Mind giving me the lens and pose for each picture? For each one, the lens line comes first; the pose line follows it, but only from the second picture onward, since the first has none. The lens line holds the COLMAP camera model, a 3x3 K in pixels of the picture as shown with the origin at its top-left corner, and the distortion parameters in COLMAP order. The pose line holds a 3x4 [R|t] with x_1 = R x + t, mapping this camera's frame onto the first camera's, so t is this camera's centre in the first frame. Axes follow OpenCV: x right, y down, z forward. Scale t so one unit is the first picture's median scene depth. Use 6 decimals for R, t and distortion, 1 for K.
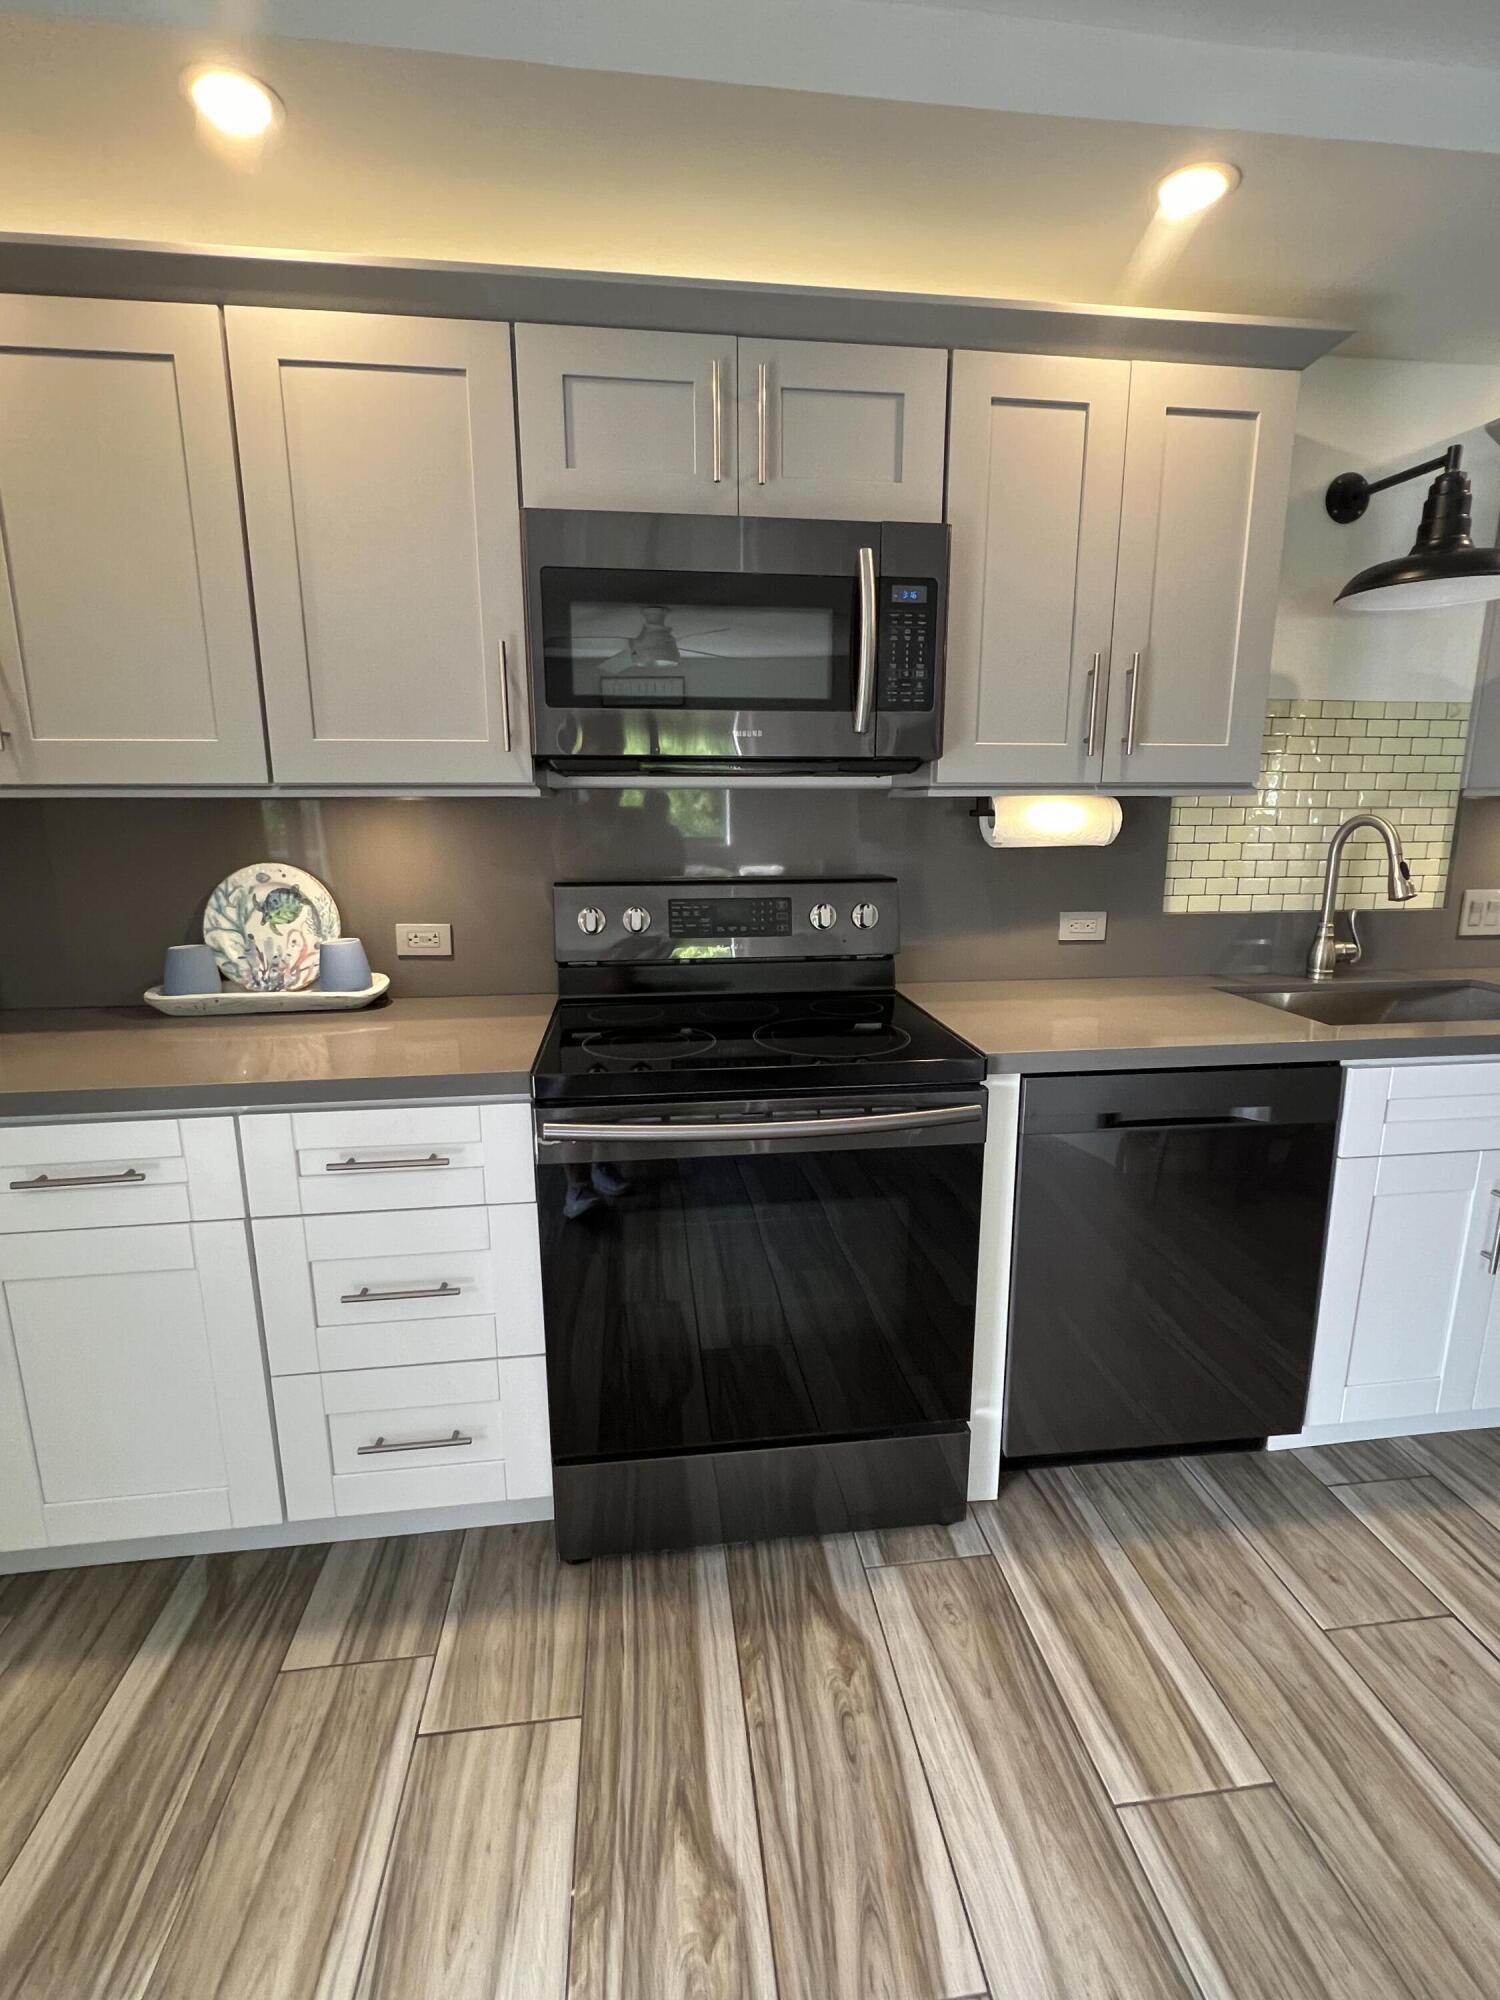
lens RADIAL K [[906.0, 0, 753.4], [0, 906.0, 992.1], [0, 0, 1]] dist [-0.003517, 0.000153]
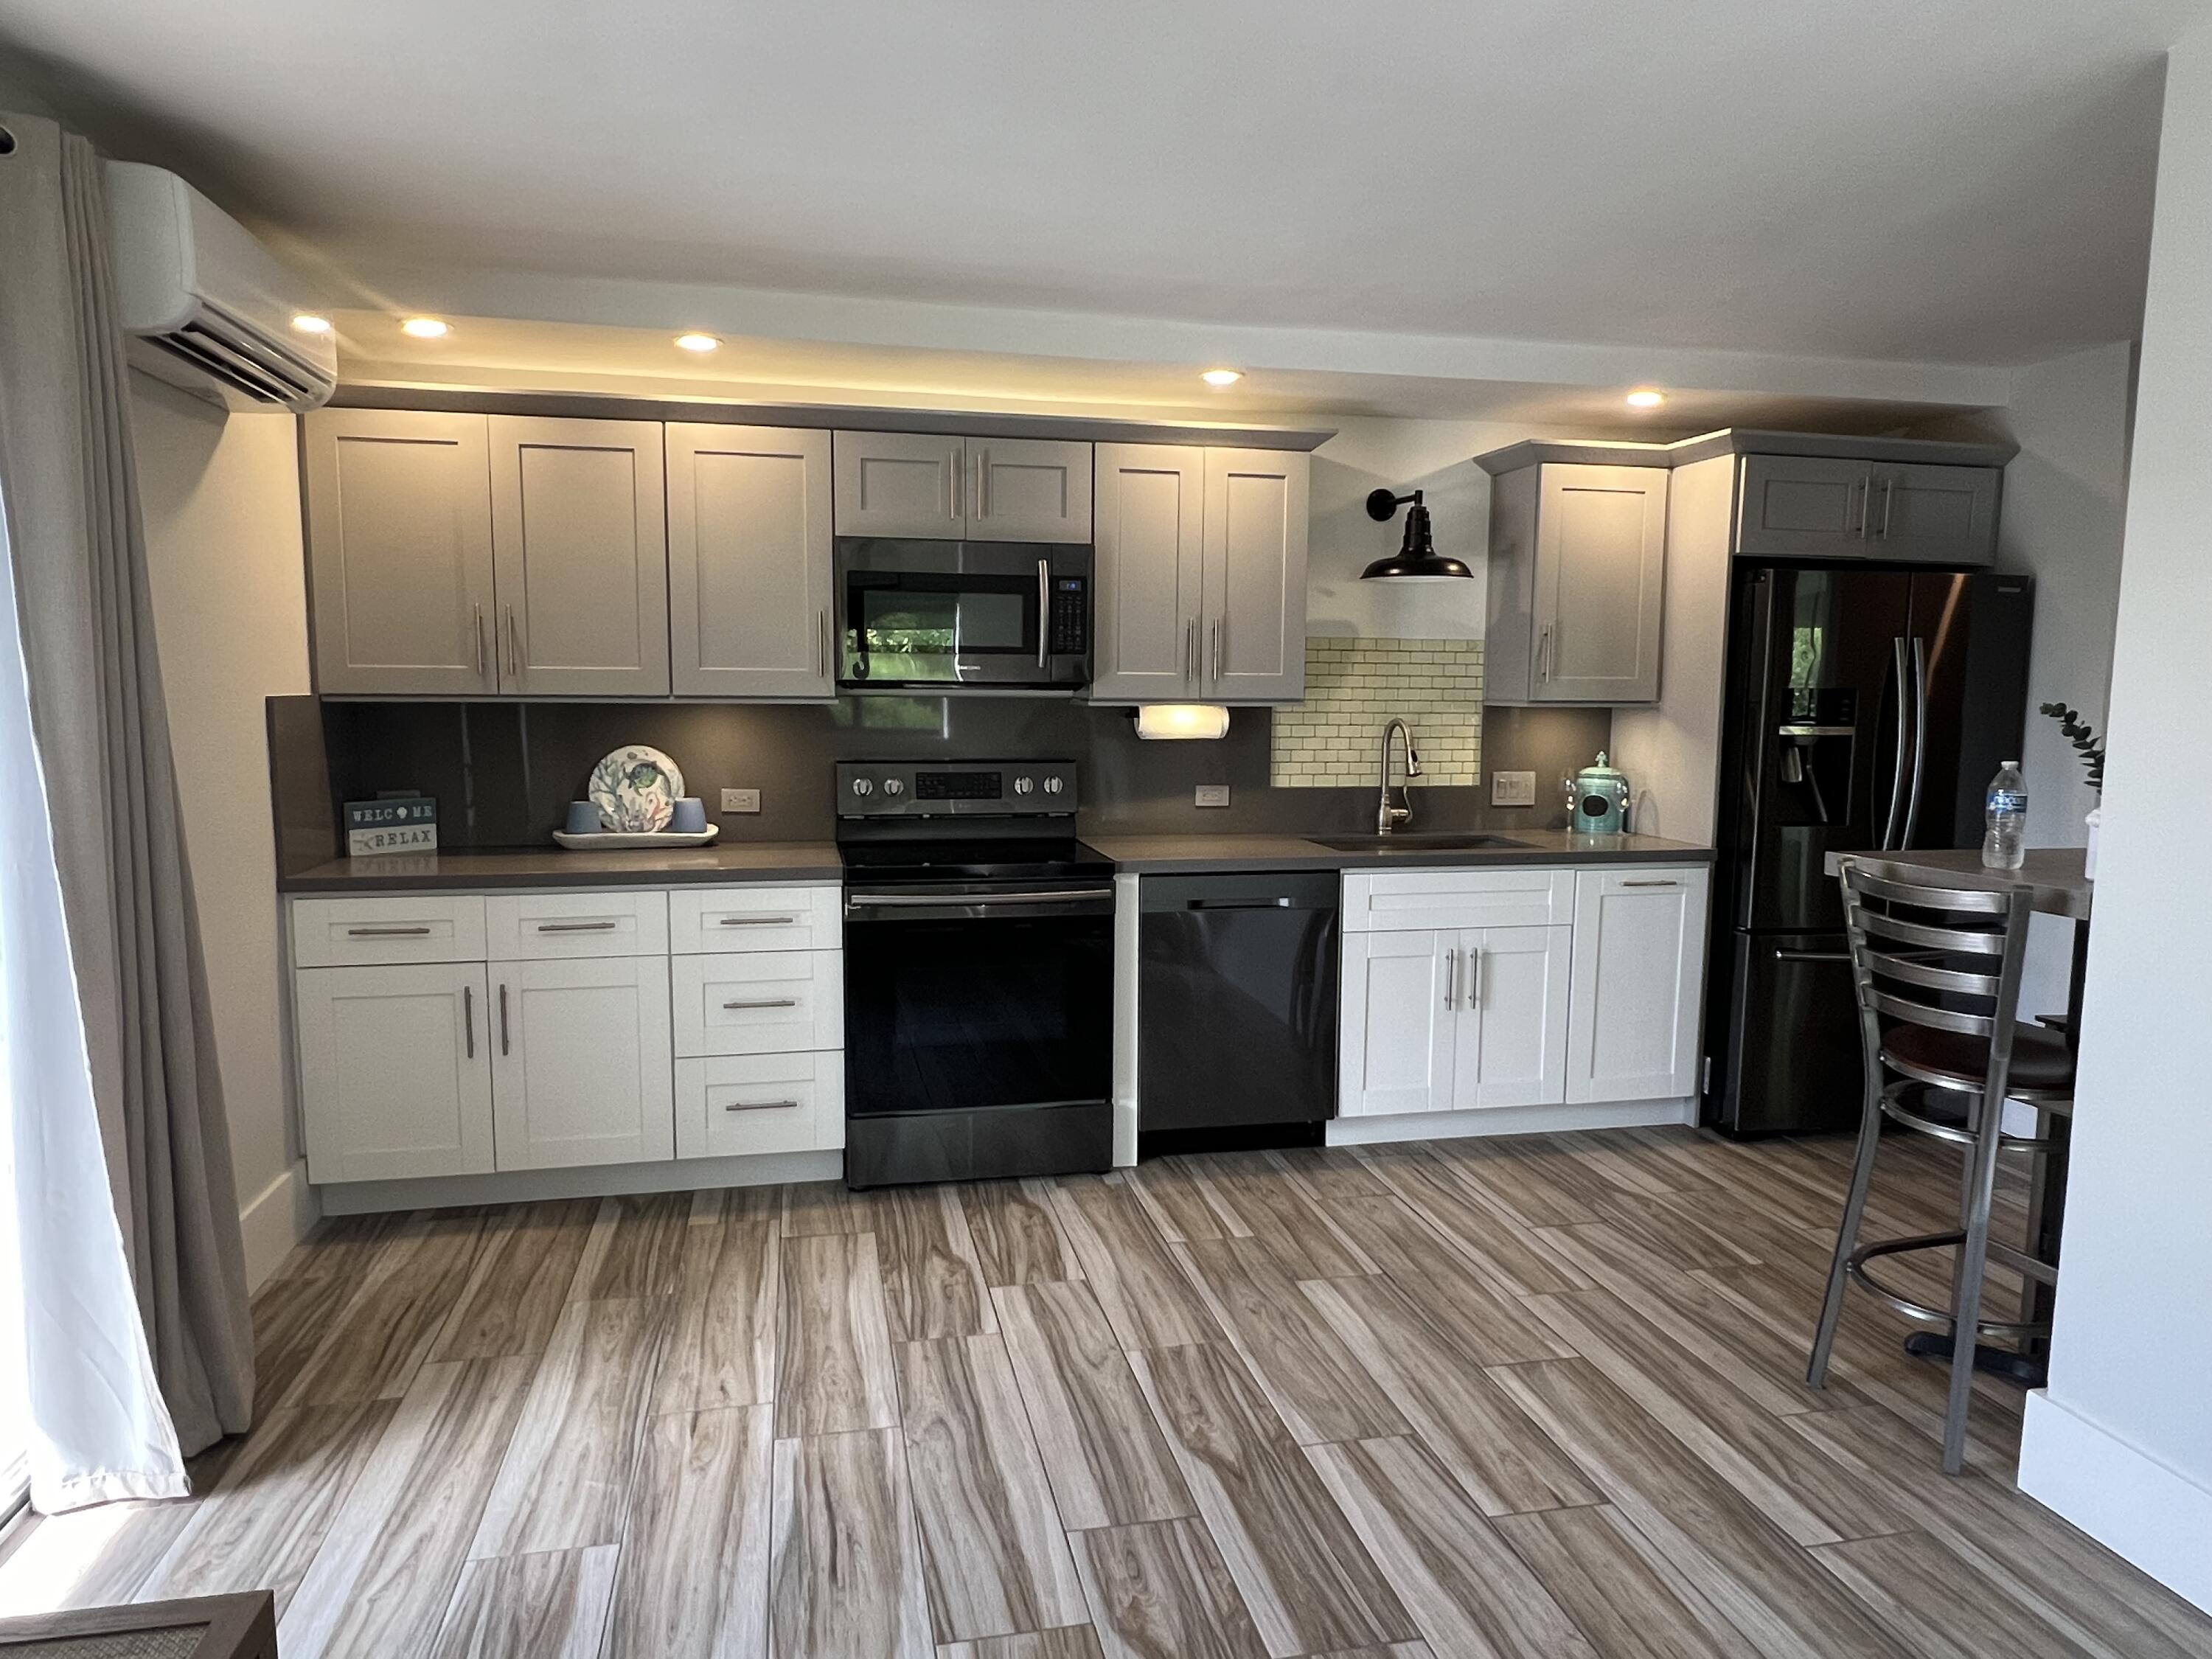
lens RADIAL K [[1375.3, 0, 1106.0], [0, 1375.3, 829.5], [0, 0, 1]] dist [0.006786, 0.000394]
pose [[0.995400, 0.001013, 0.095805, -0.001742], [0.008195, 0.995380, -0.095665, 0.218379], [-0.095459, 0.096010, 0.990792, -1.305182]]
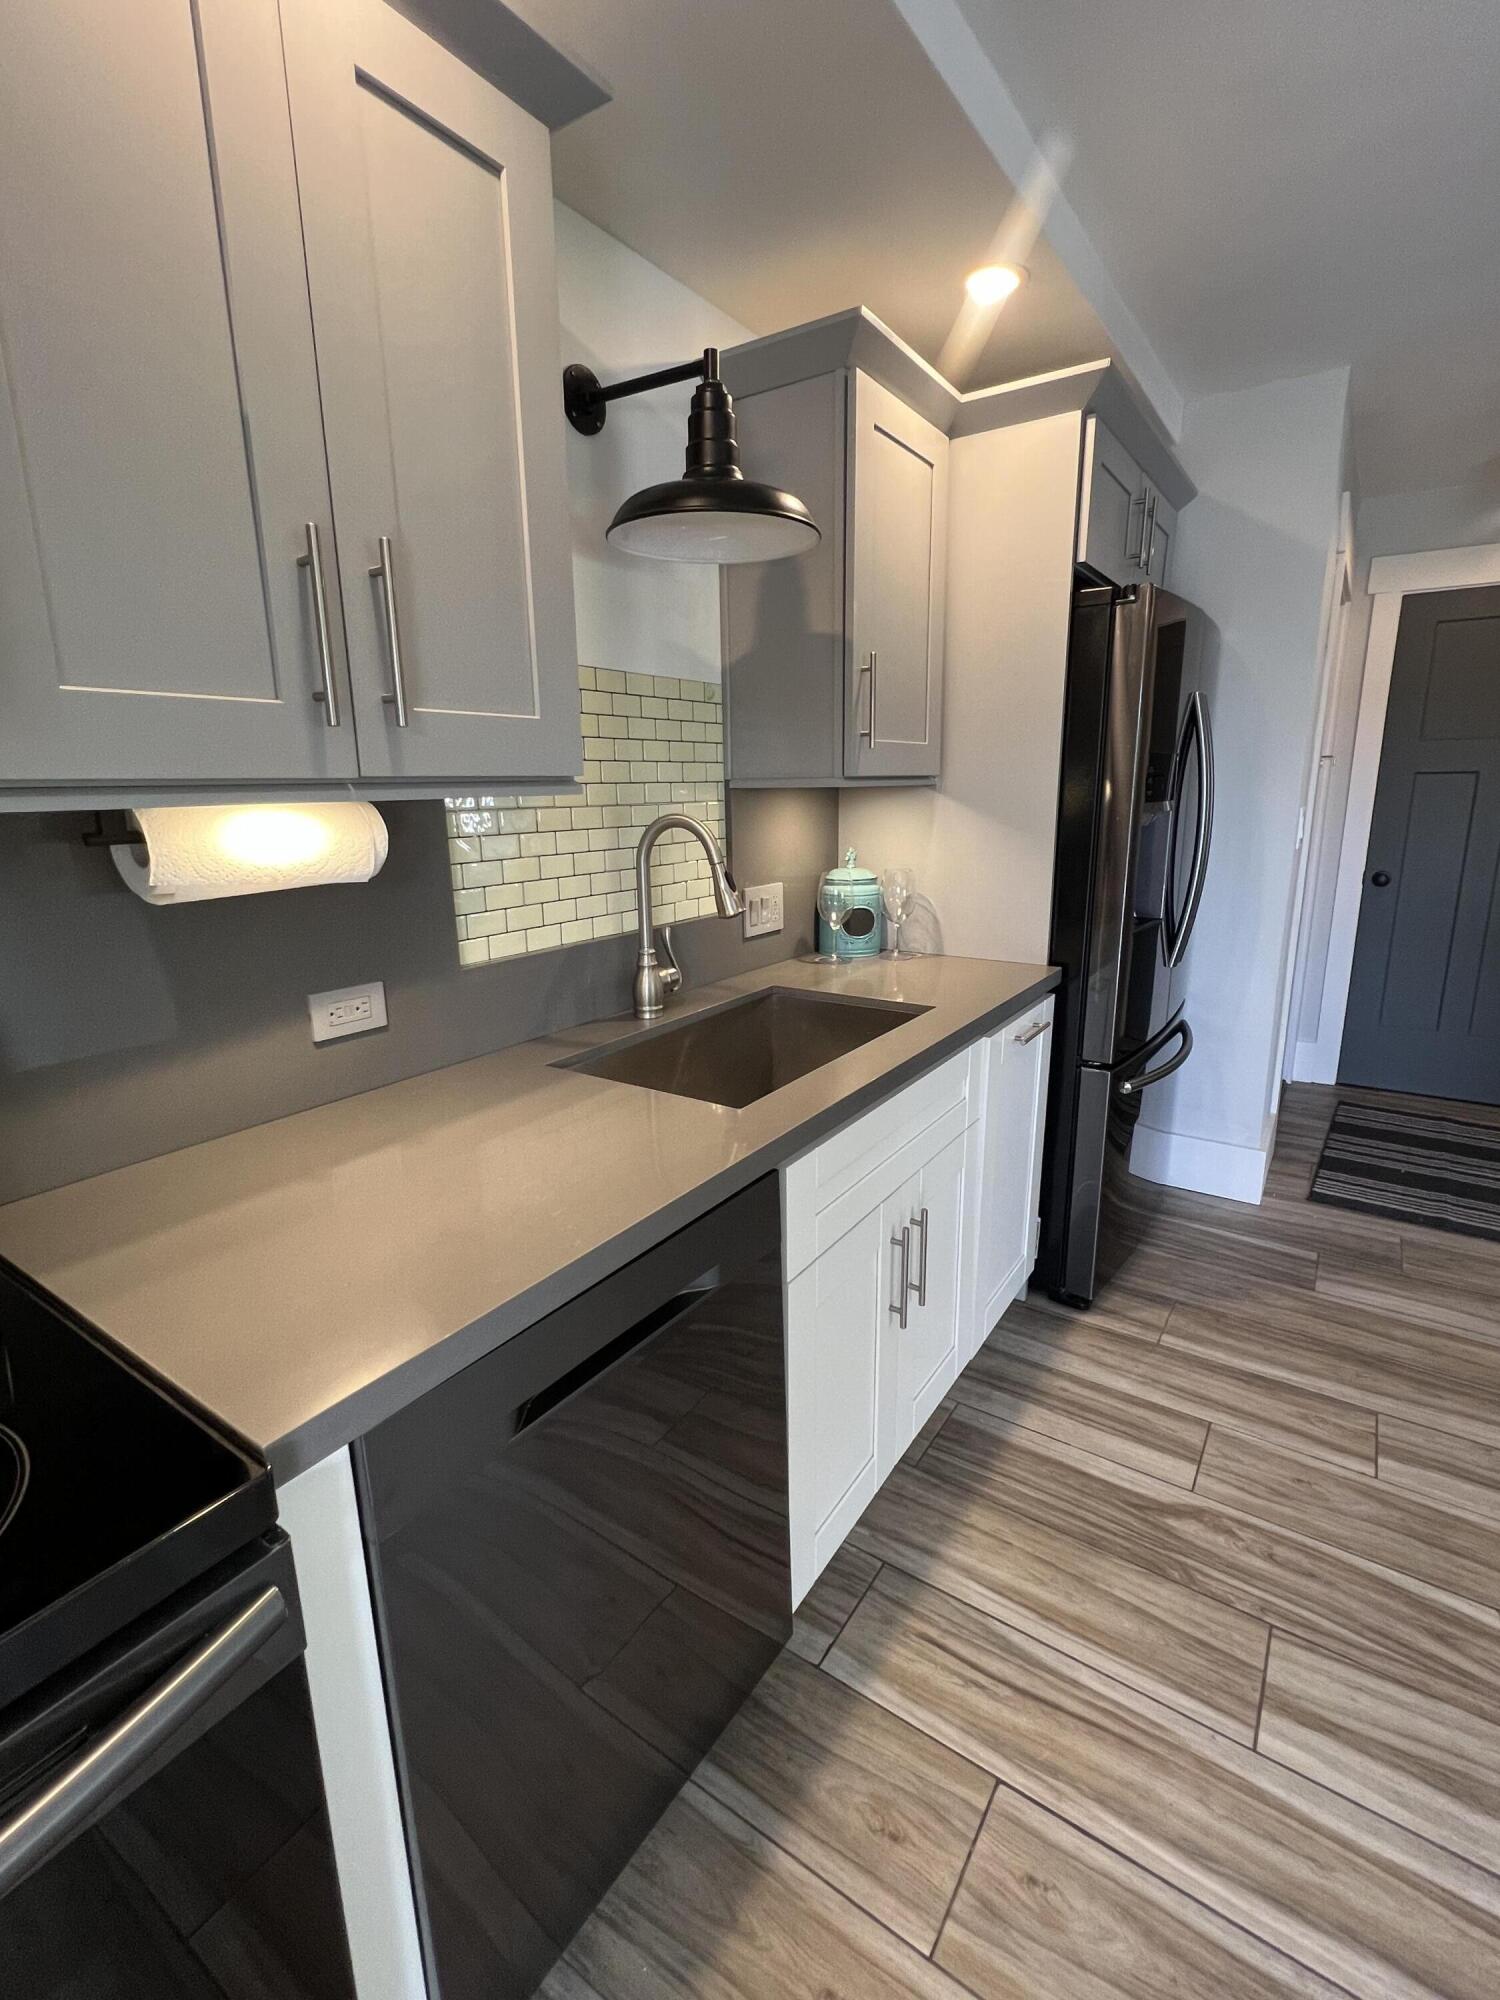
lens RADIAL K [[906.0, 0, 753.4], [0, 906.0, 992.1], [0, 0, 1]] dist [-0.003517, 0.000153]
pose [[0.659594, -0.176568, 0.730588, 0.122420], [0.163576, 0.982439, 0.089755, -0.116482], [-0.733606, 0.060304, 0.676894, 0.473143]]
